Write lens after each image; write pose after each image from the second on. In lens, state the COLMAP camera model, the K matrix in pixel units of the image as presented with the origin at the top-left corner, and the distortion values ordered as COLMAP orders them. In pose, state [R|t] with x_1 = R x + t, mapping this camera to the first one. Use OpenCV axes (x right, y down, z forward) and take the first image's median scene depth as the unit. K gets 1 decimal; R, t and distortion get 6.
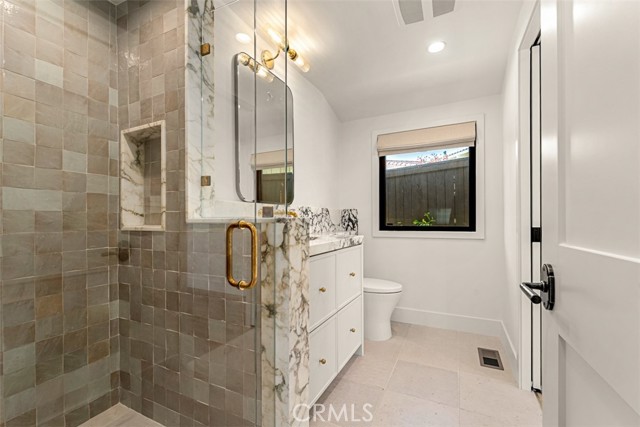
lens RADIAL K [[270.4, 0, 324.7], [0, 270.4, 220.6], [0, 0, 1]] dist [-0.009160, -0.000965]
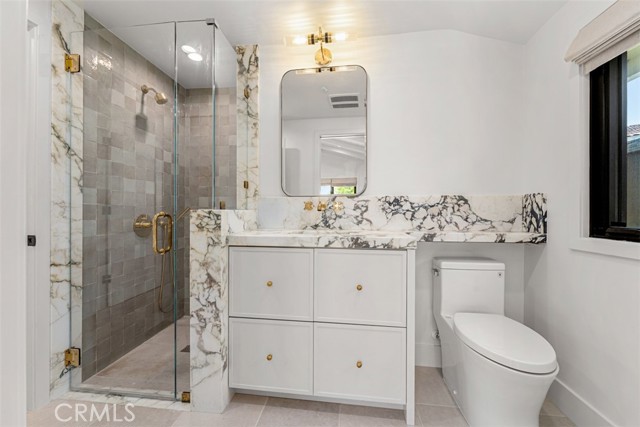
lens RADIAL K [[256.6, 0, 324.4], [0, 256.6, 212.3], [0, 0, 1]] dist [-0.007585, 0.002115]
pose [[0.329430, 0.006061, -0.944161, 1.049442], [-0.007290, 0.999966, 0.003875, -0.007835], [0.944152, 0.005606, 0.329463, 0.996415]]
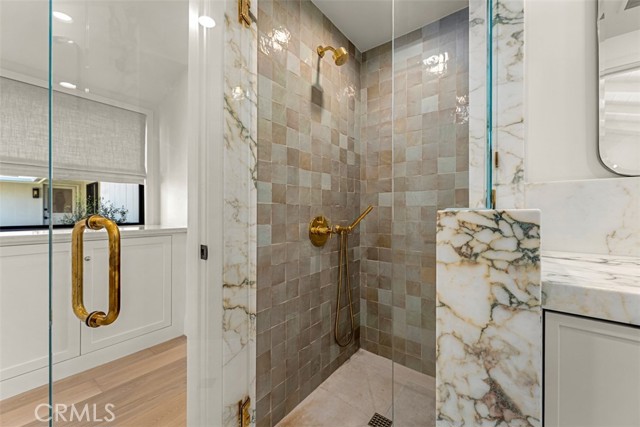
lens RADIAL K [[256.6, 0, 318.5], [0, 256.6, 211.3], [0, 0, 1]] dist [-0.007585, 0.002115]
pose [[-0.226982, 0.000599, -0.973899, 0.356377], [-0.004254, 0.999990, 0.001607, -0.007458], [0.973890, 0.004508, -0.226978, 0.728278]]
